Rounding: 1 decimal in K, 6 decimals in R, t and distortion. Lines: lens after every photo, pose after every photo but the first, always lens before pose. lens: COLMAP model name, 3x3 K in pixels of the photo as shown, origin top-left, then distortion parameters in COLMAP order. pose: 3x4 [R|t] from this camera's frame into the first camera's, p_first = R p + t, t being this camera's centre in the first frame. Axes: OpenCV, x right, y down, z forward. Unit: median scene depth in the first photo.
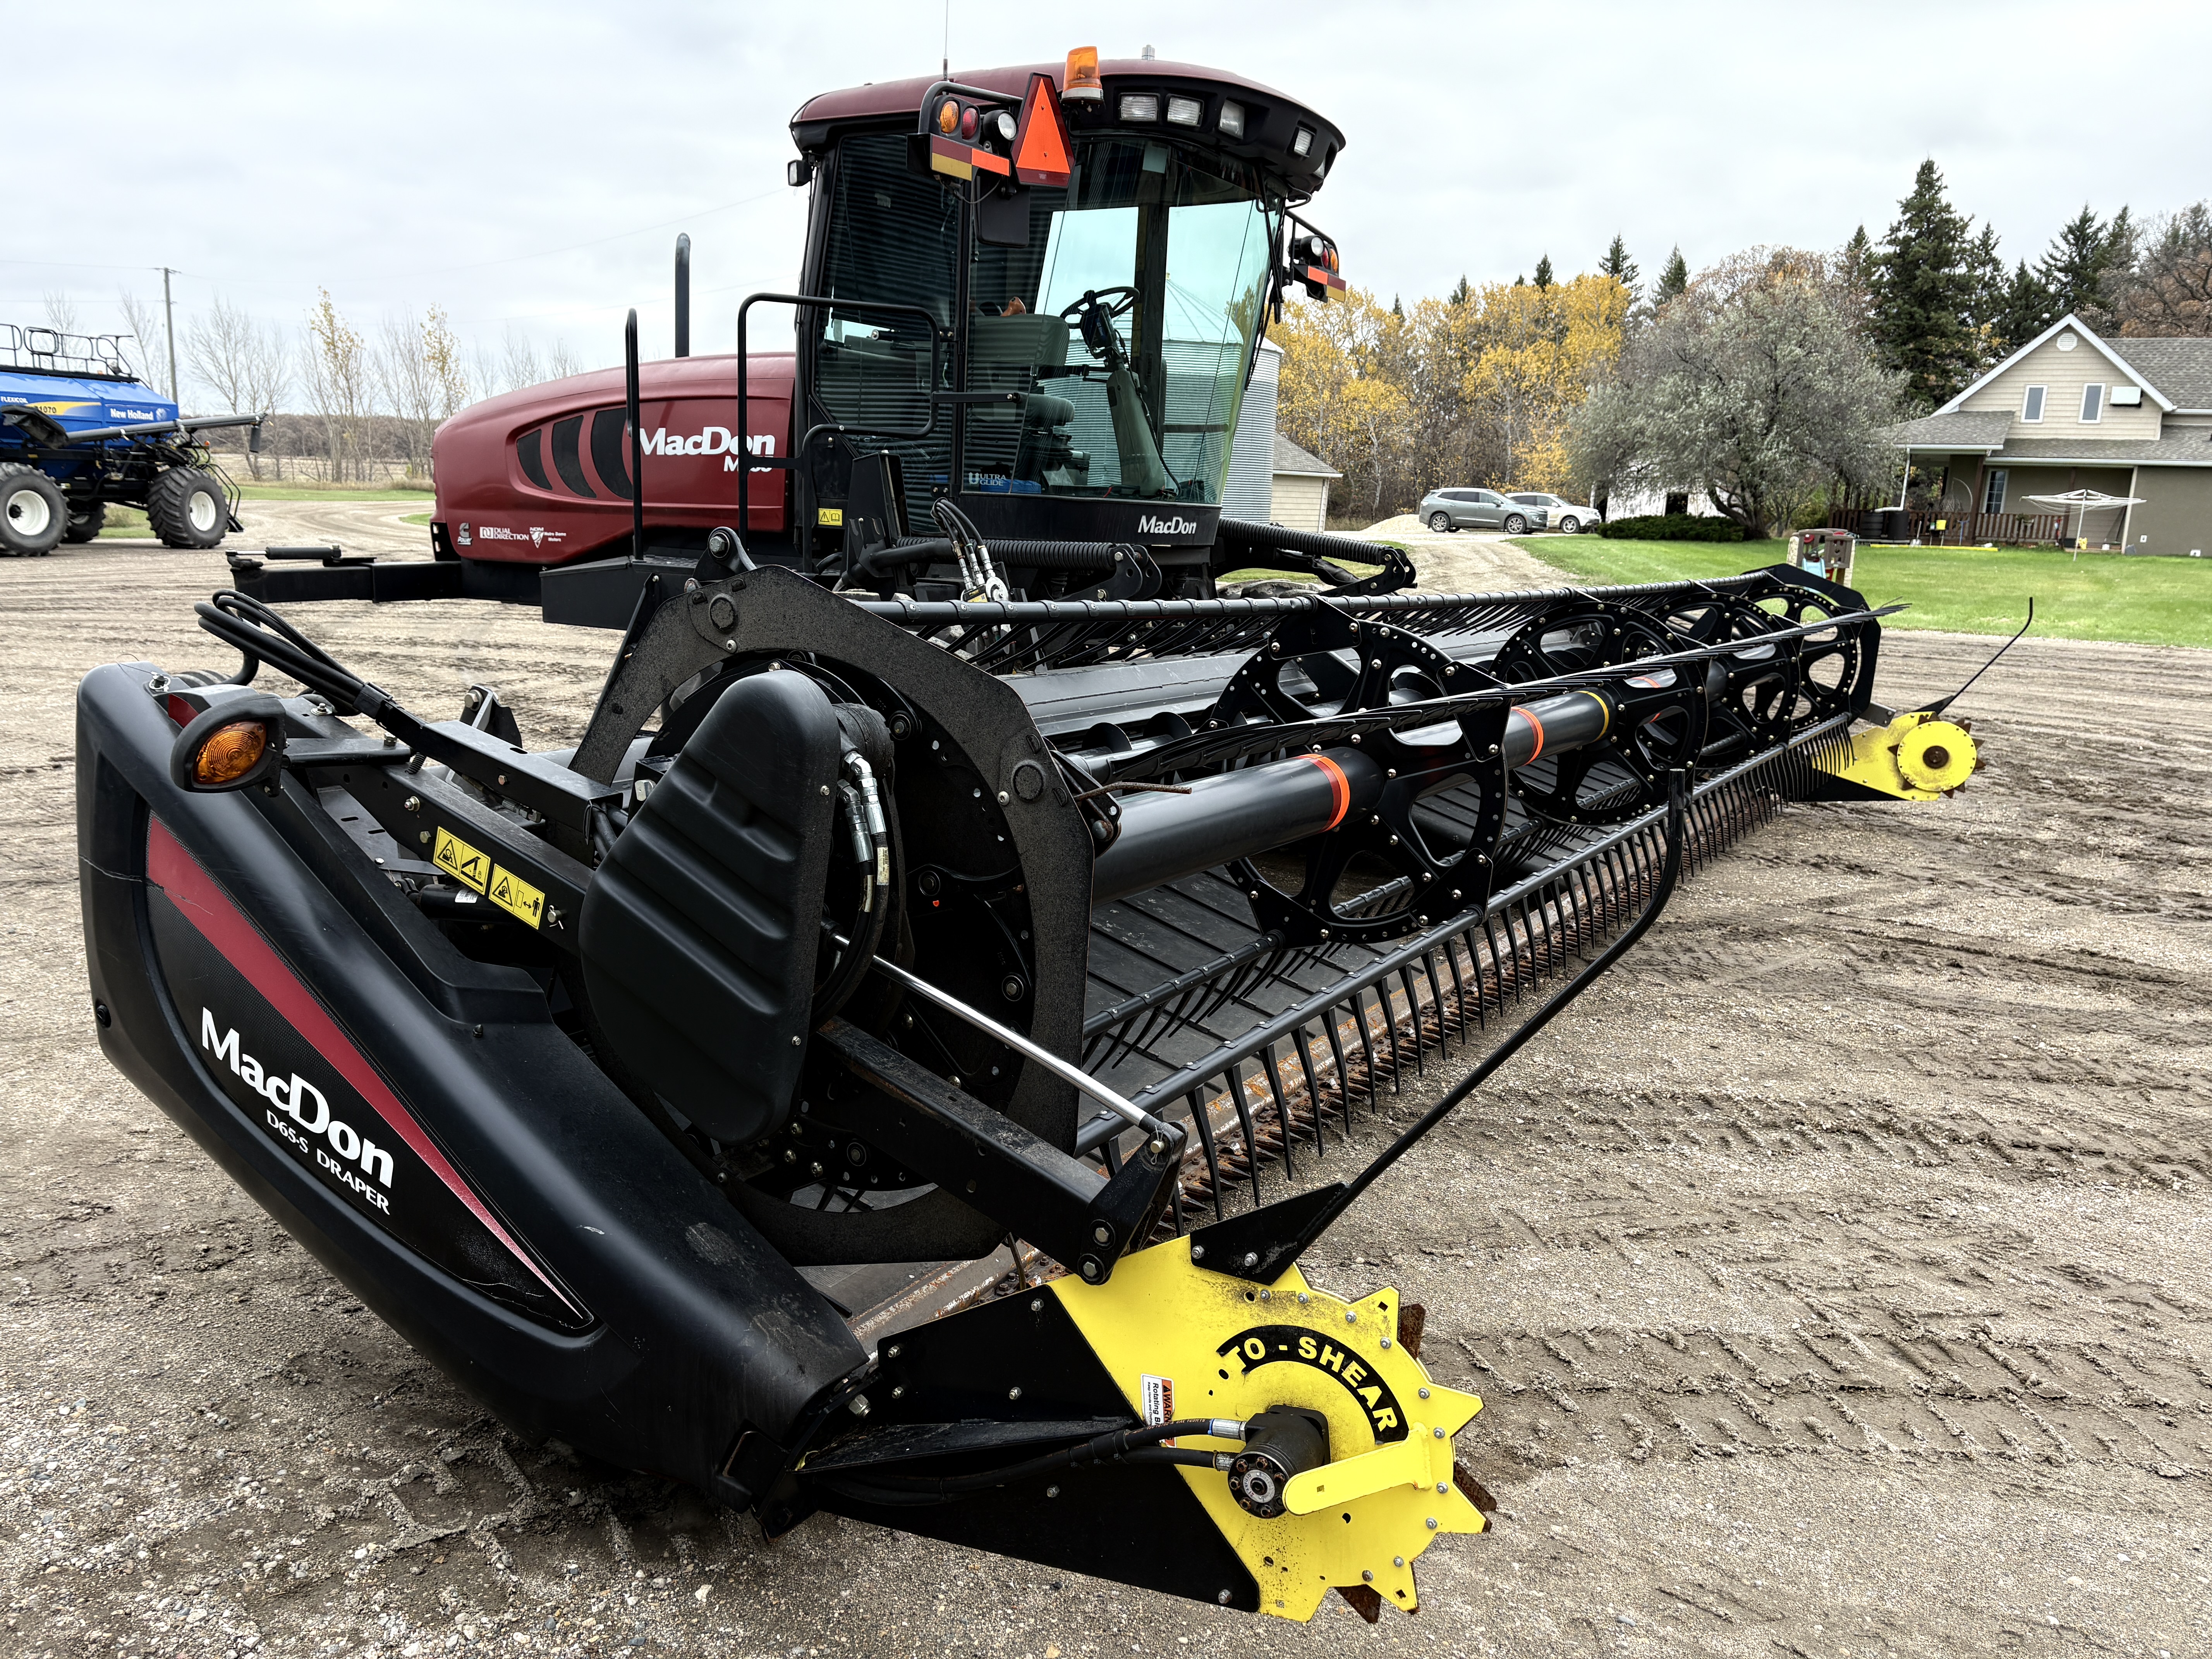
lens RADIAL K [[1674.4, 0, 1117.5], [0, 1674.4, 838.1], [0, 0, 1]] dist [0.019656, 0.002736]
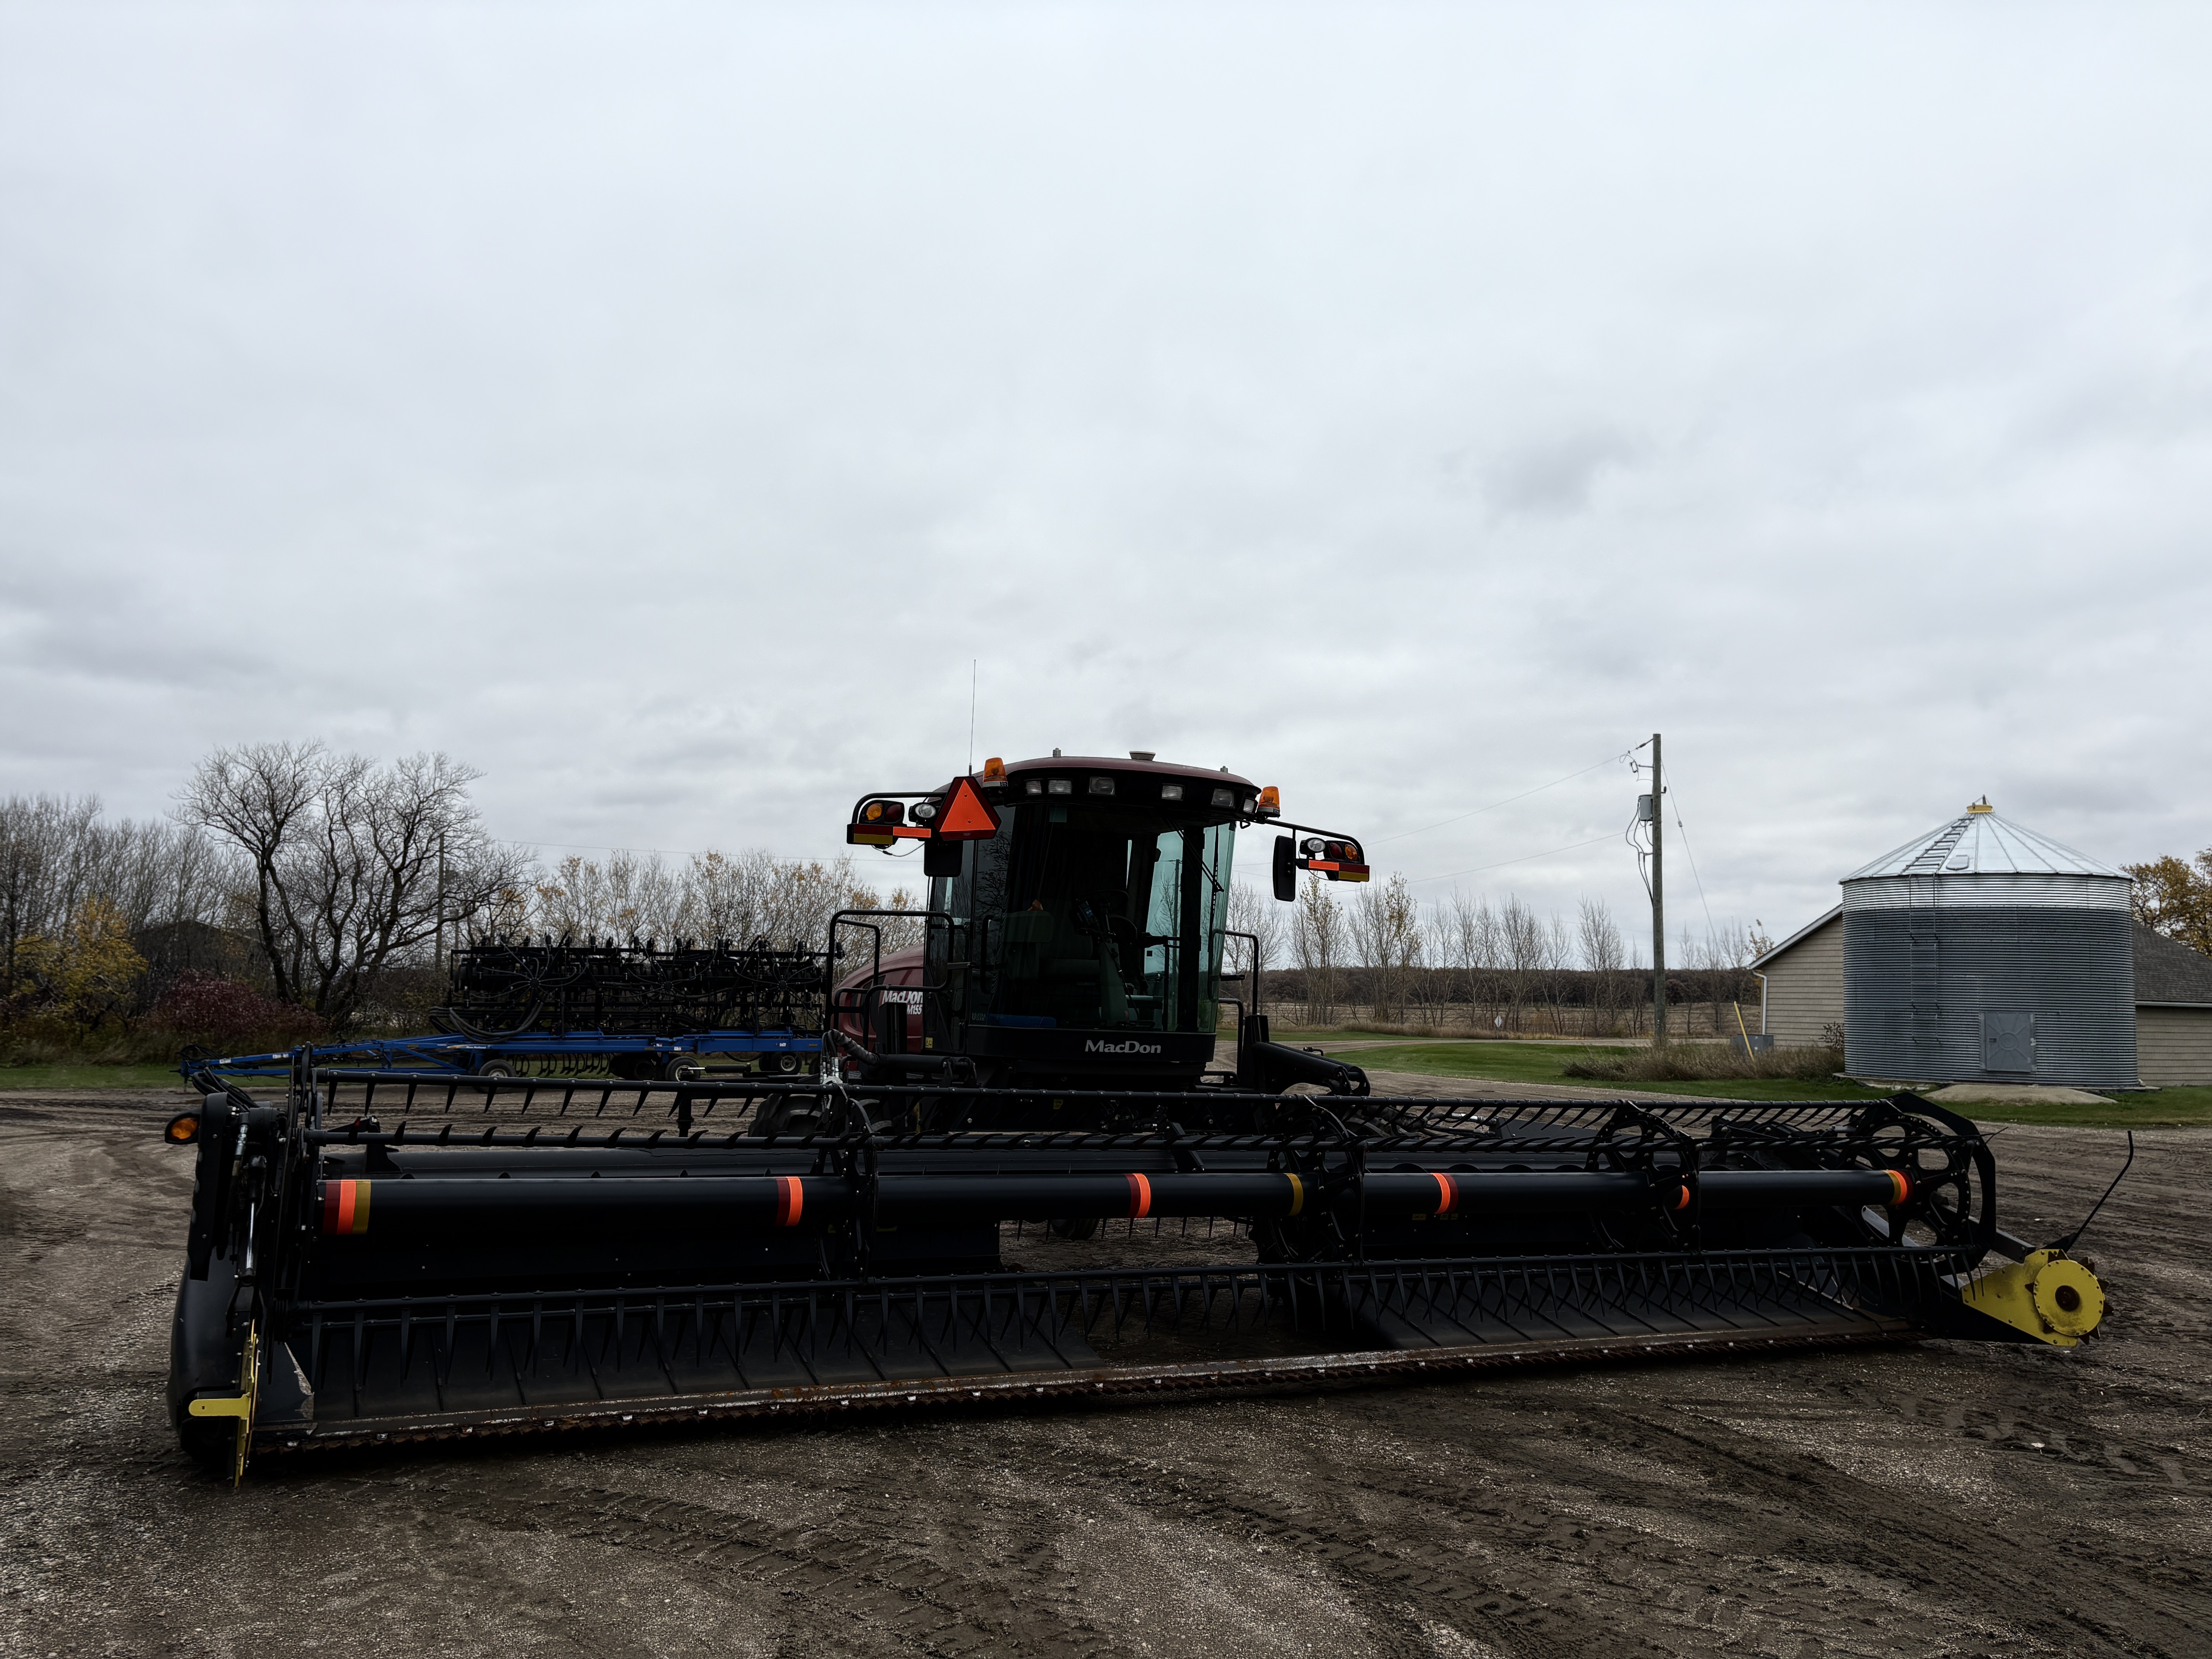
lens RADIAL K [[1666.4, 0, 1057.1], [0, 1666.4, 858.5], [0, 0, 1]] dist [-0.002720, -0.007930]
pose [[0.810147, -0.062369, -0.582900, 0.896434], [-0.116935, 0.957149, -0.264936, 0.044632], [0.574446, 0.282799, 0.768138, -0.175317]]
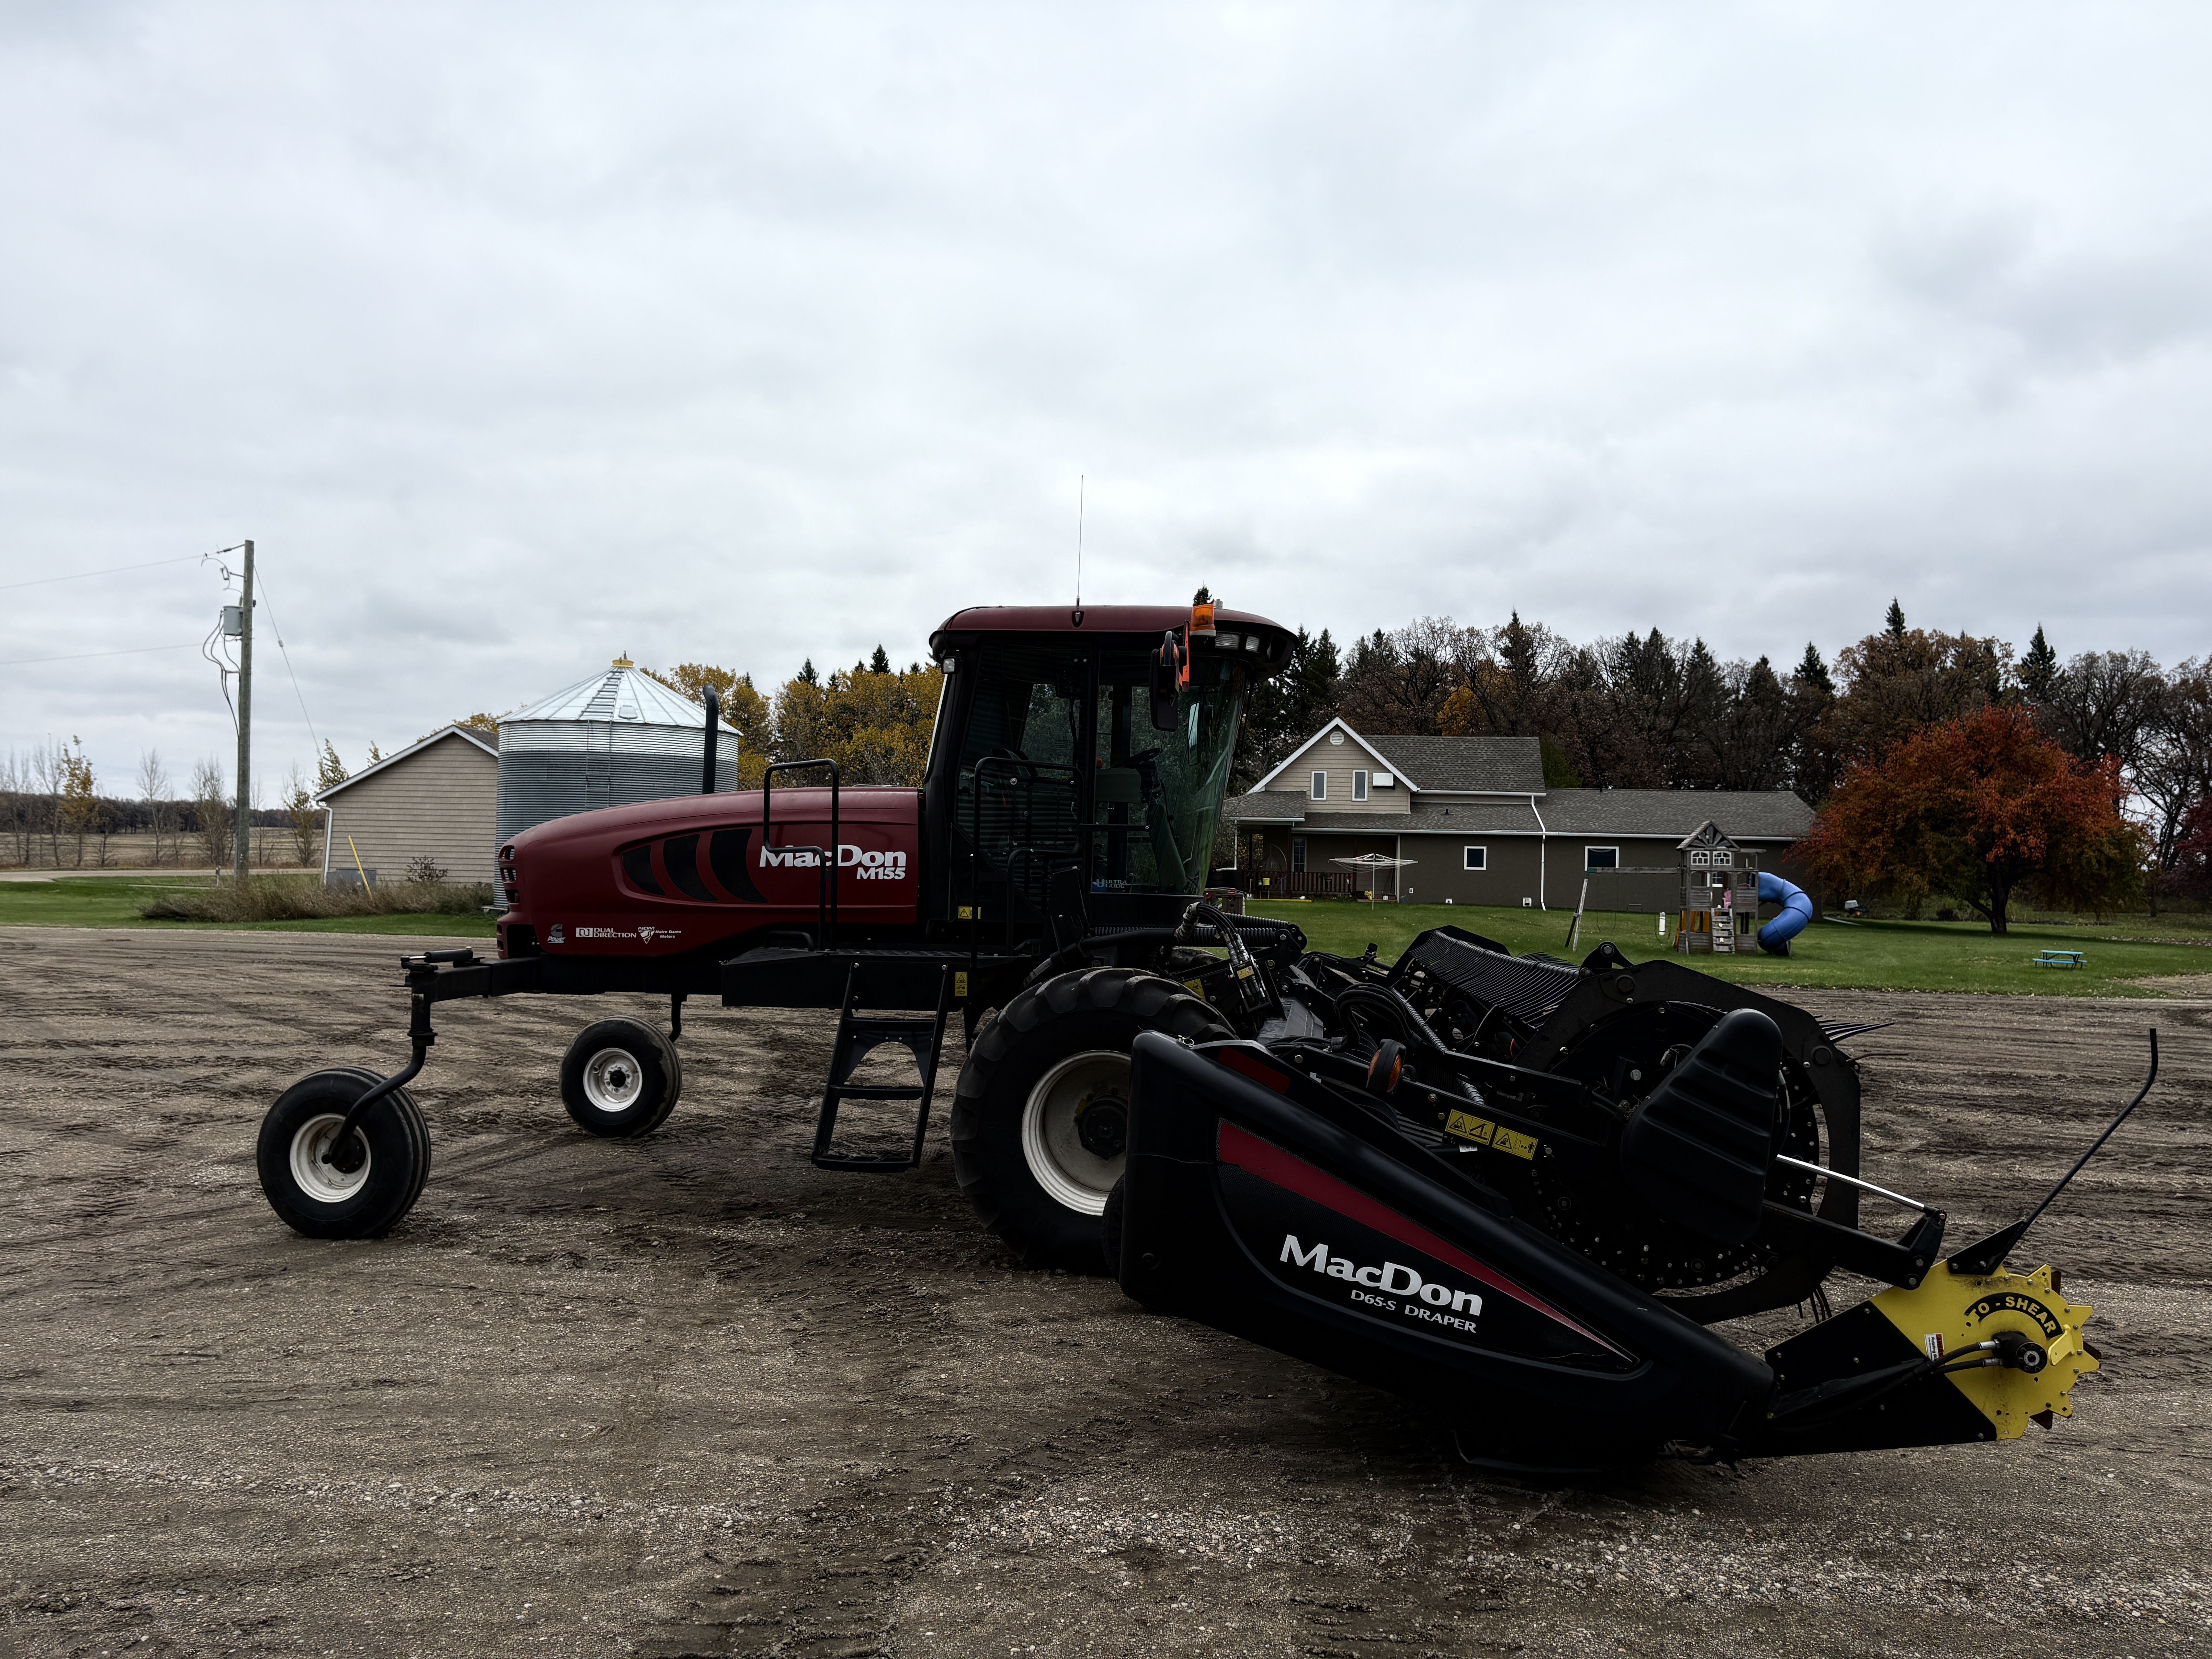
lens RADIAL K [[1669.2, 0, 1090.5], [0, 1669.2, 826.7], [0, 0, 1]] dist [0.050627, -0.048226]
pose [[0.919193, -0.003657, 0.393791, -0.643685], [0.088577, 0.976254, -0.197691, 0.007811], [-0.383717, 0.216597, 0.897690, -0.232774]]
